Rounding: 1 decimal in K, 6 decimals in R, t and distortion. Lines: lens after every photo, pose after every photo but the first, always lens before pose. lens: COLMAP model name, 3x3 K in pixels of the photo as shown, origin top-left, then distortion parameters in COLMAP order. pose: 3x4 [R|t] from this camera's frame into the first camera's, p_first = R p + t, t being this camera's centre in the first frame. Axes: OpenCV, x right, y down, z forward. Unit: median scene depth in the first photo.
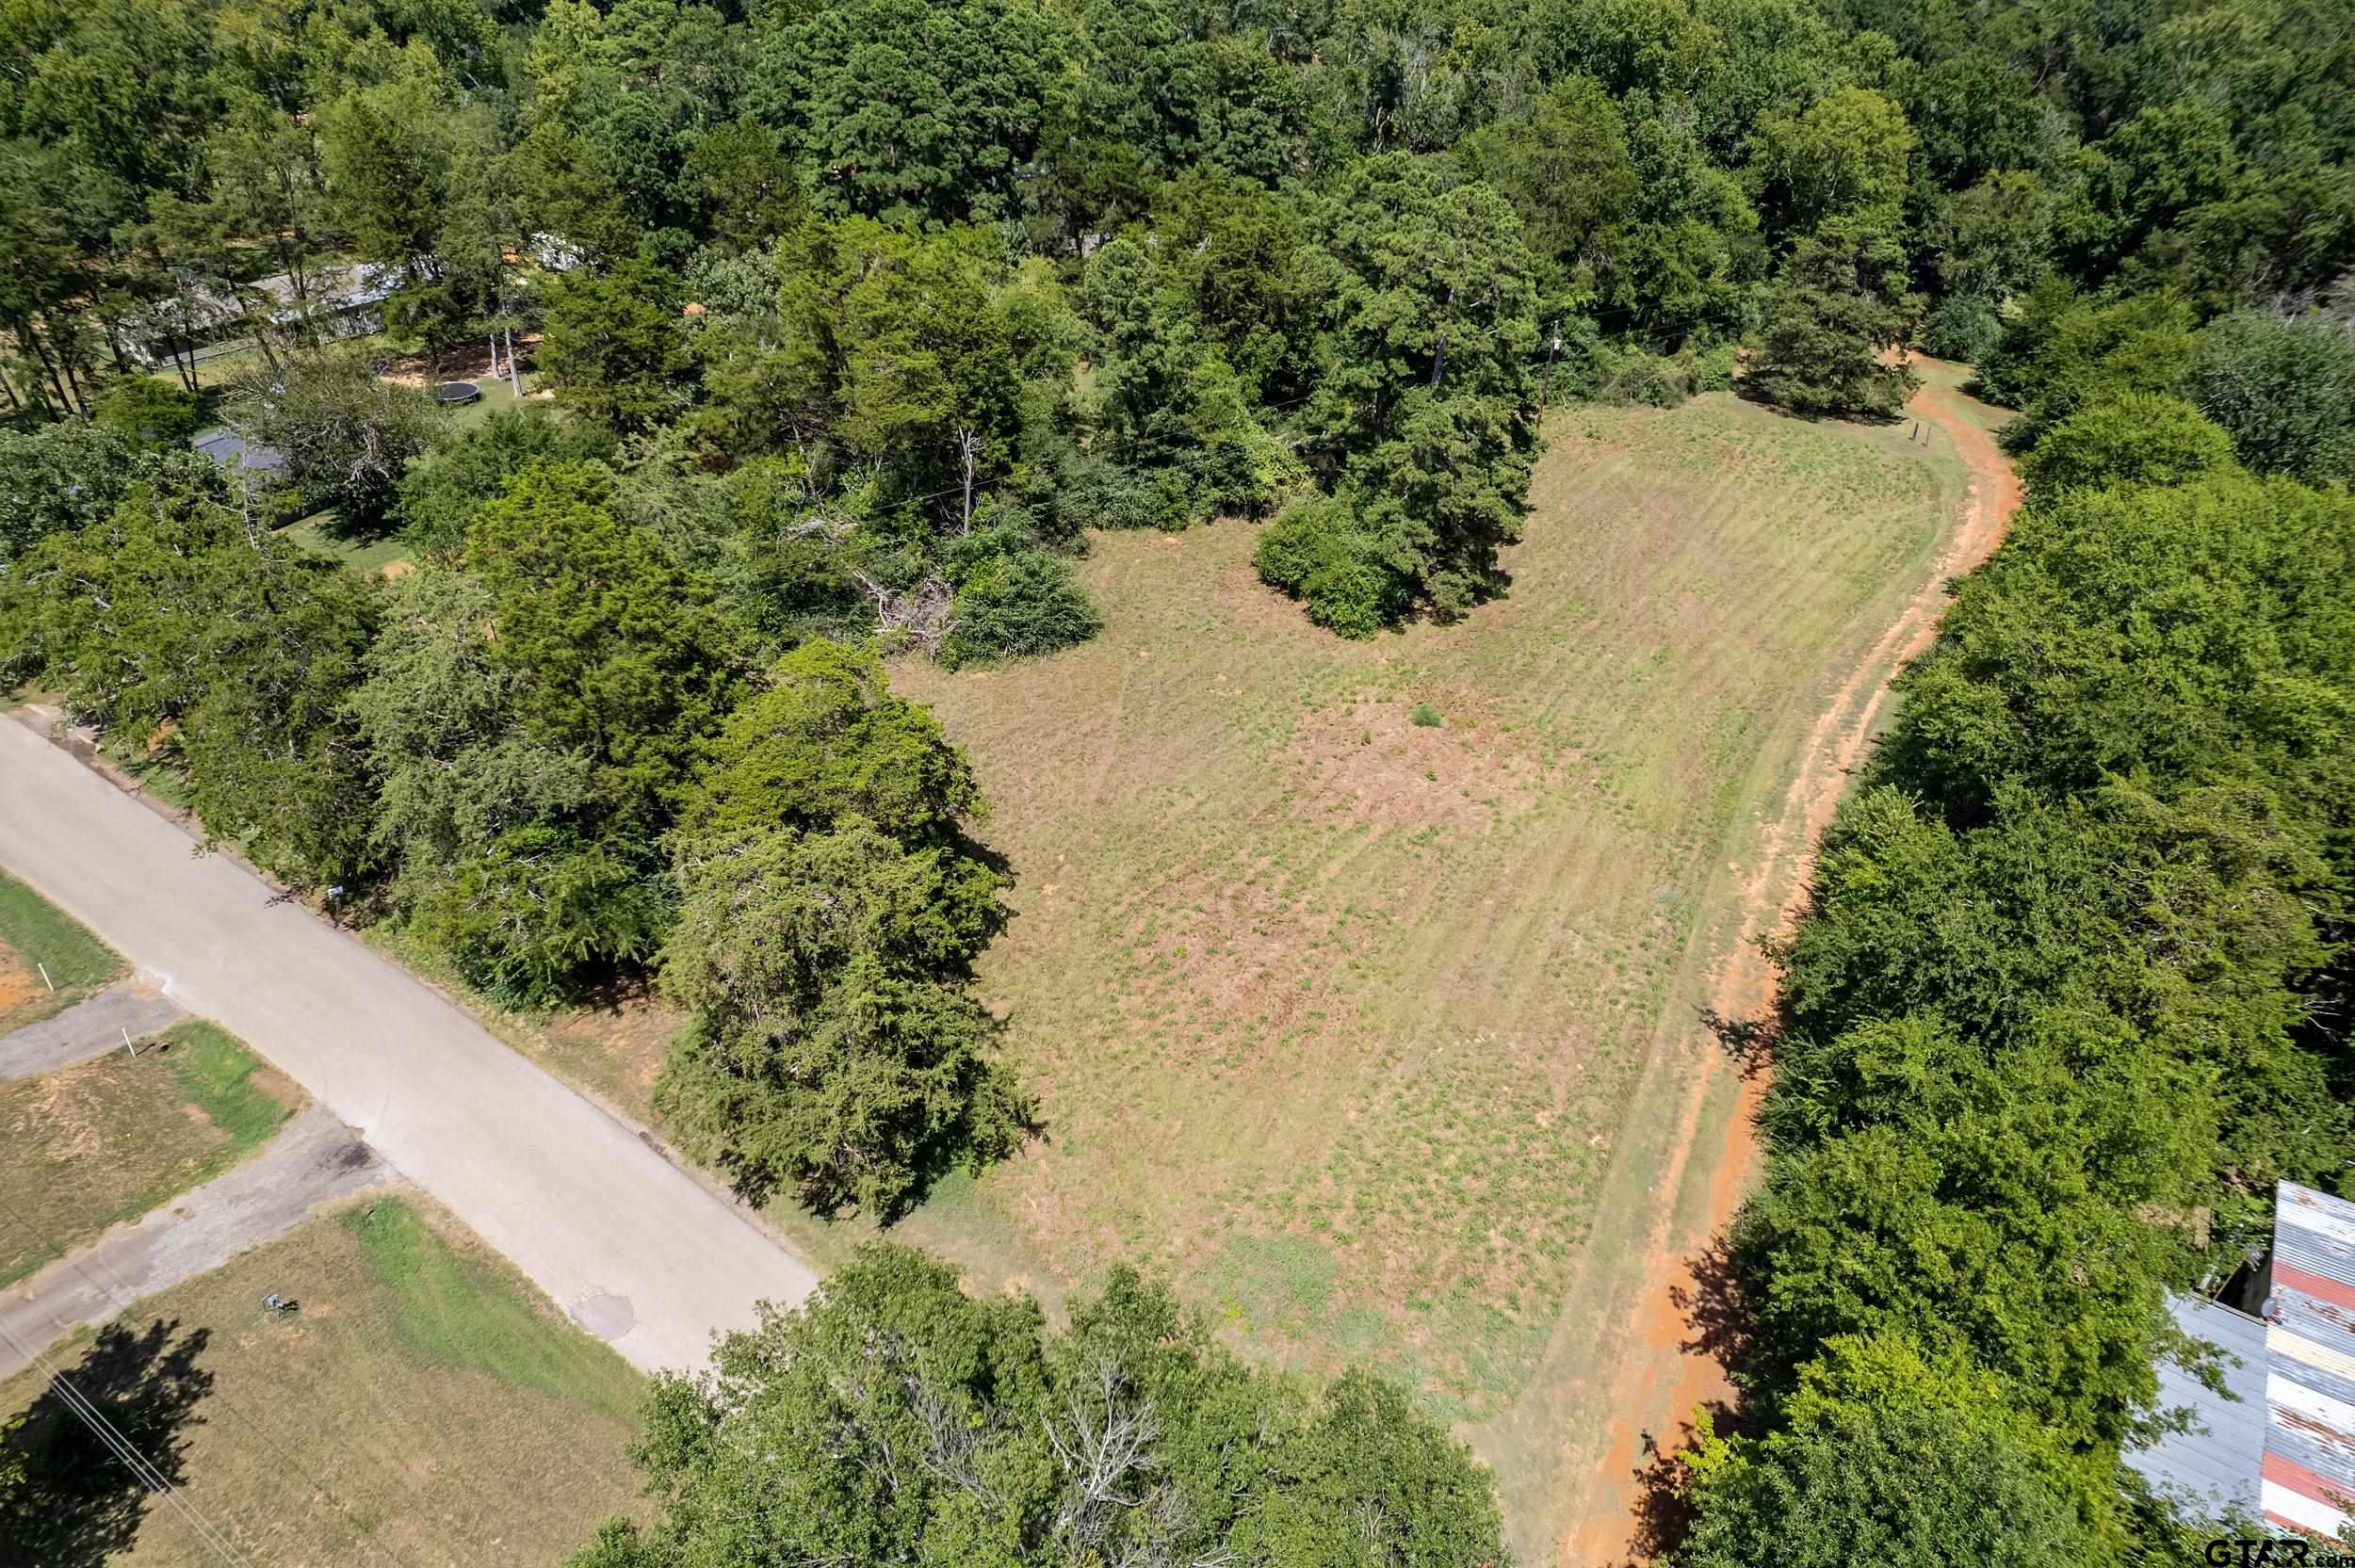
lens RADIAL K [[1497.9, 0, 1169.9], [0, 1497.9, 784.0], [0, 0, 1]] dist [-0.068815, 0.063507]
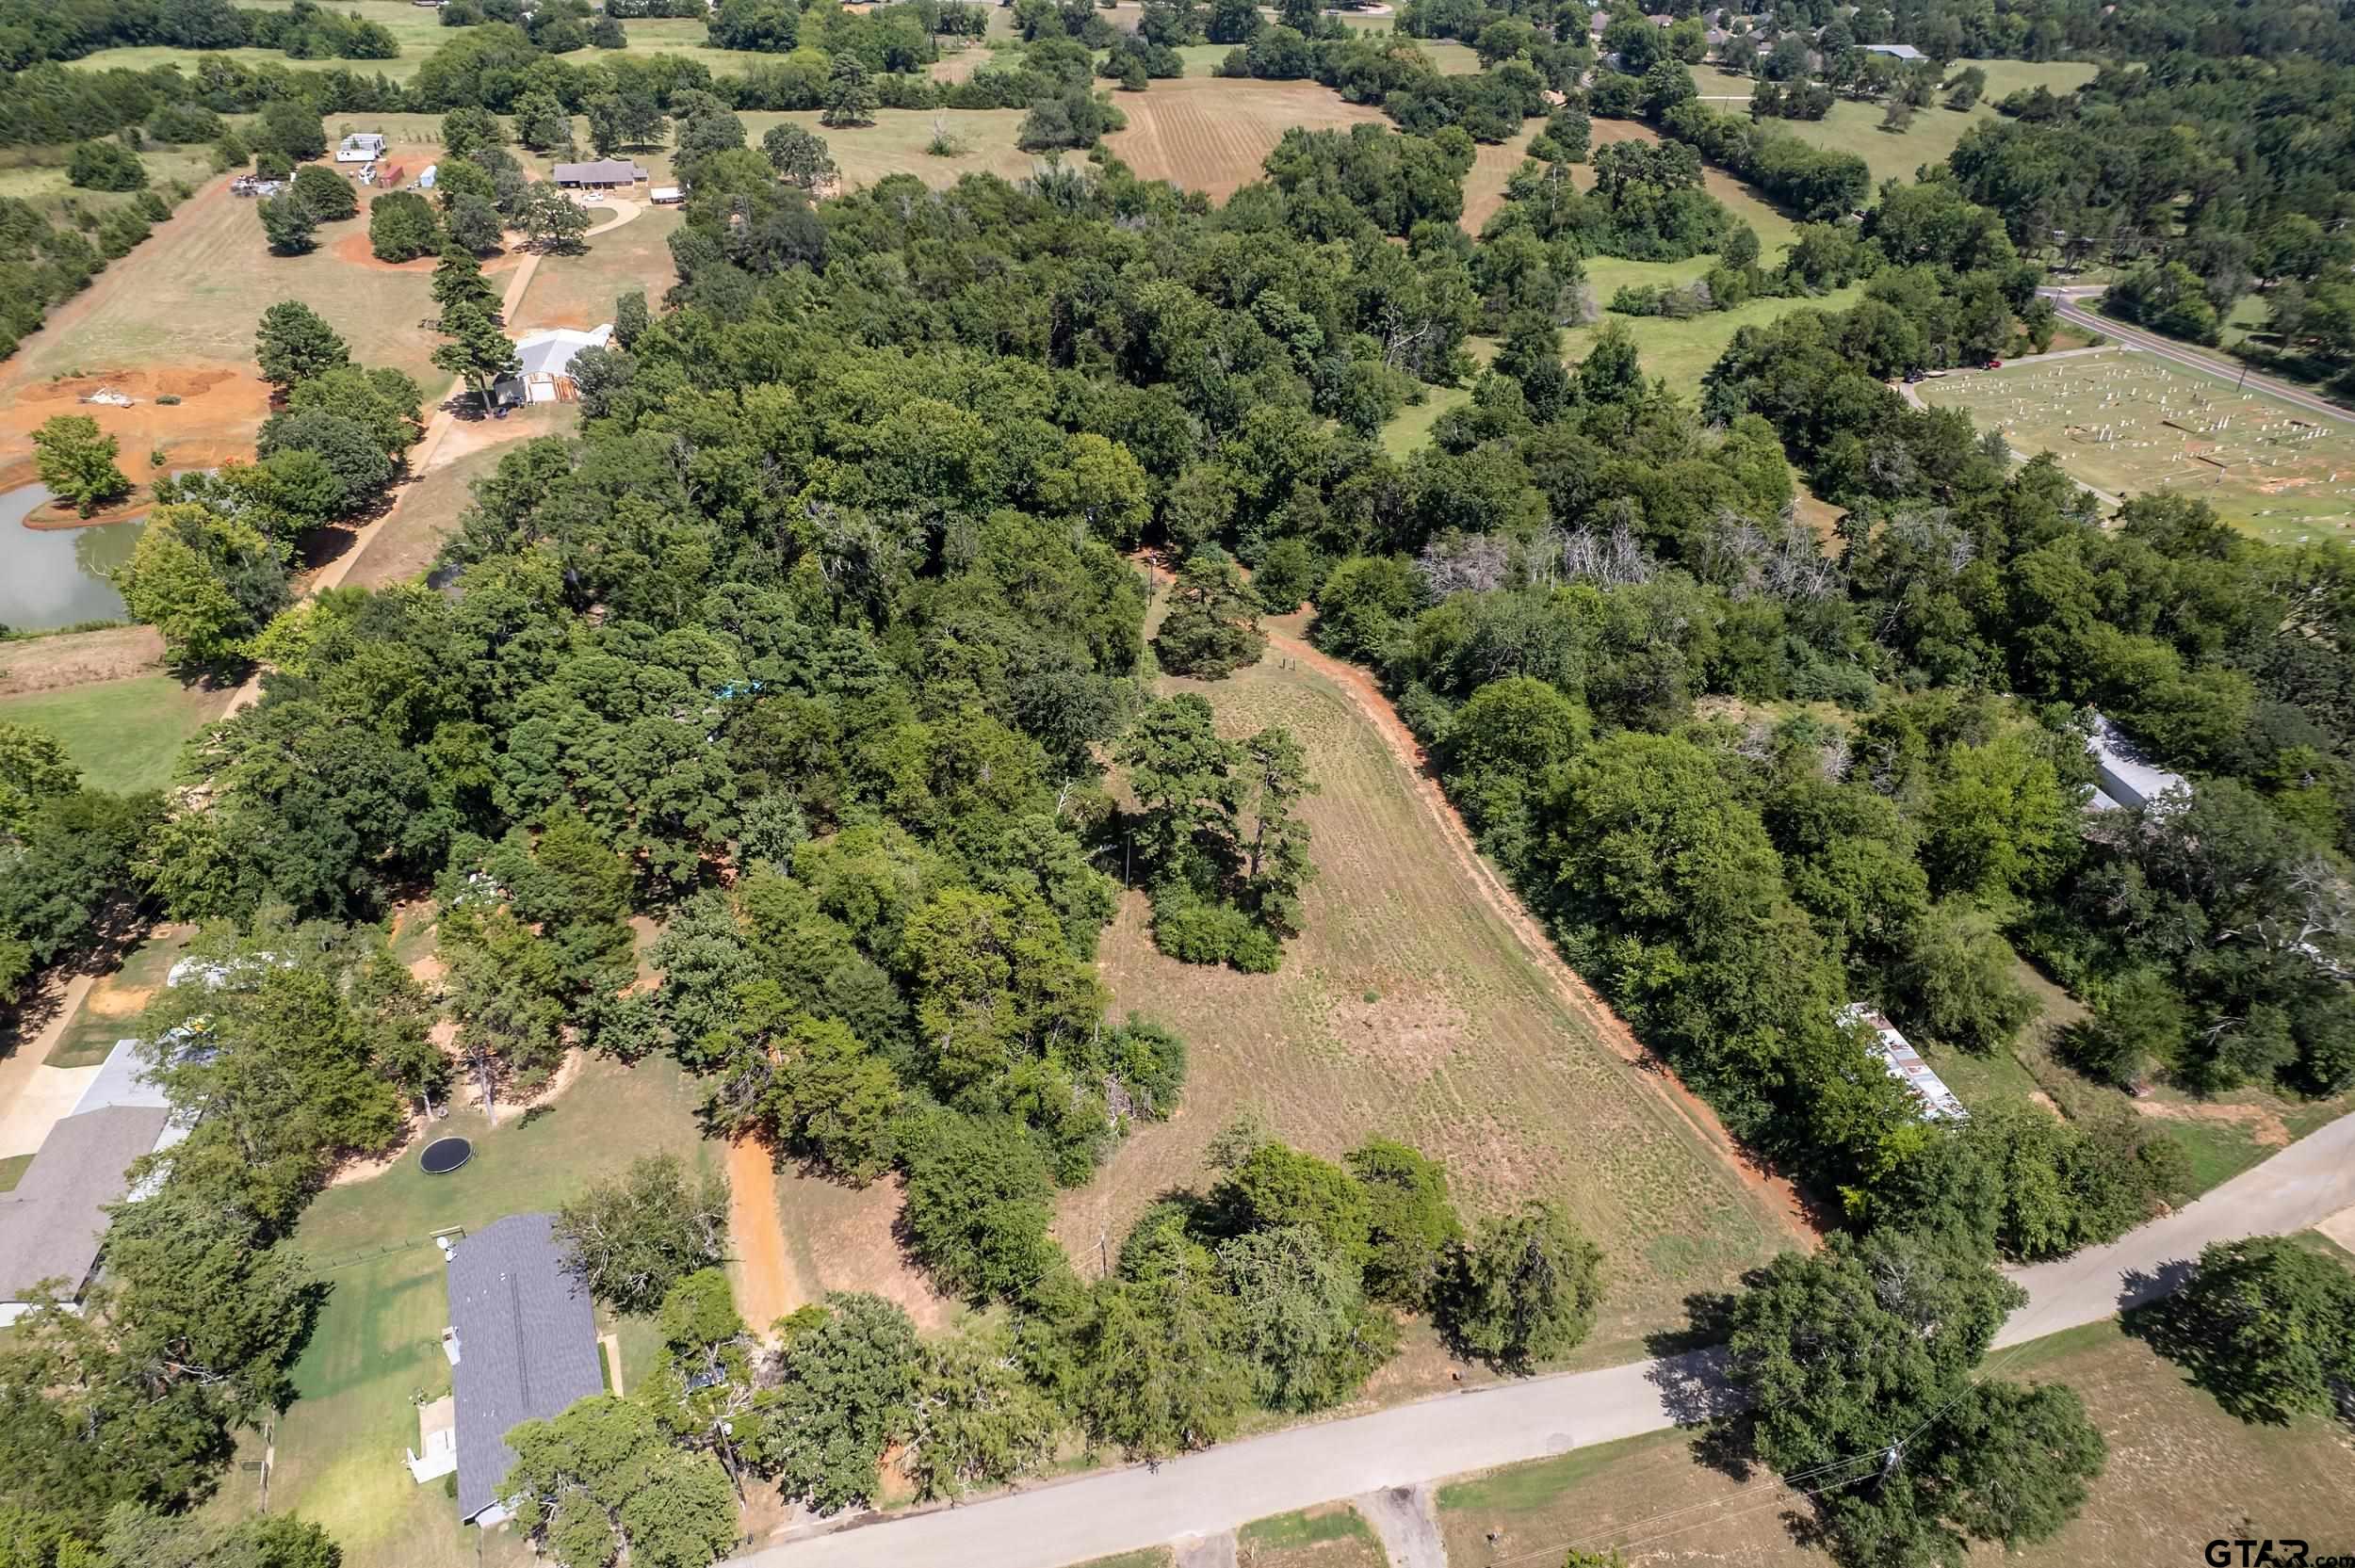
lens RADIAL K [[1497.9, 0, 1185.4], [0, 1497.9, 800.4], [0, 0, 1]] dist [-0.068815, 0.063507]
pose [[0.671732, -0.437032, 0.598147, -0.998096], [0.427686, 0.888071, 0.168563, -0.681007], [-0.604864, 0.142590, 0.783458, -0.347005]]
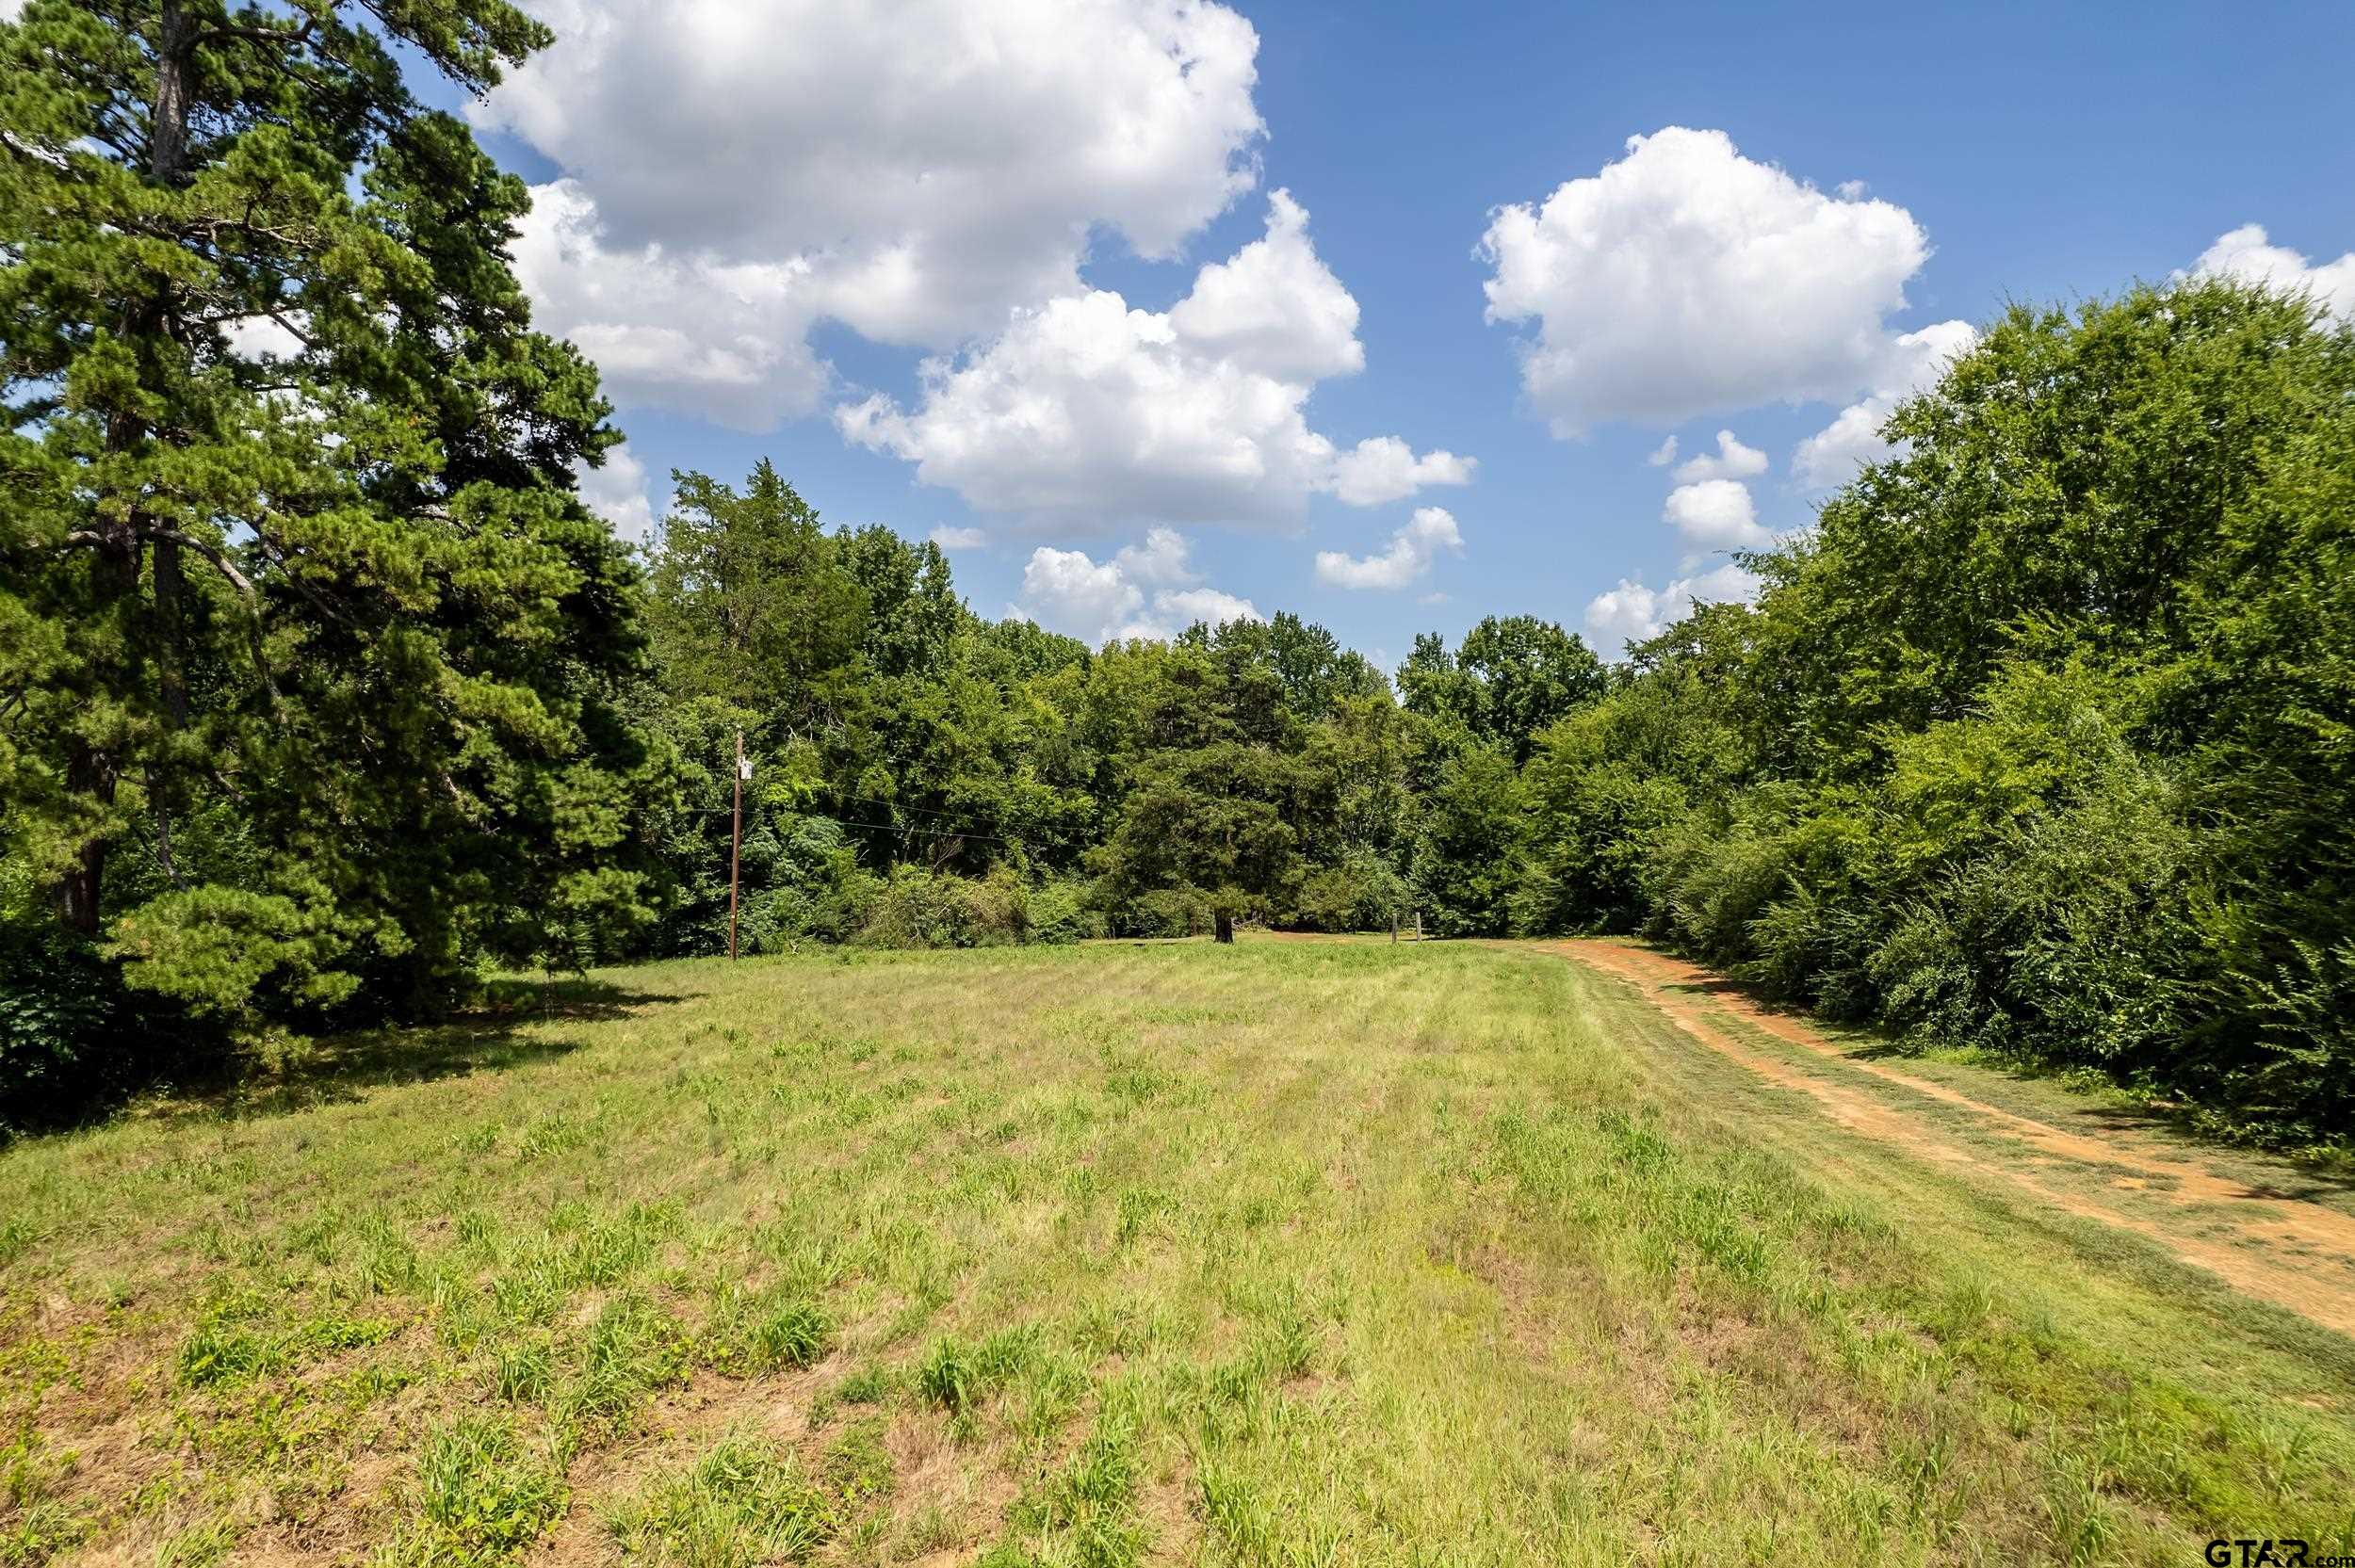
lens RADIAL K [[1497.9, 0, 1190.5], [0, 1497.9, 792.2], [0, 0, 1]] dist [-0.068815, 0.063507]
pose [[0.891655, -0.014706, 0.452476, 0.242901], [0.274718, 0.811994, -0.514972, 0.010349], [-0.359835, 0.583481, 0.728058, 0.851054]]
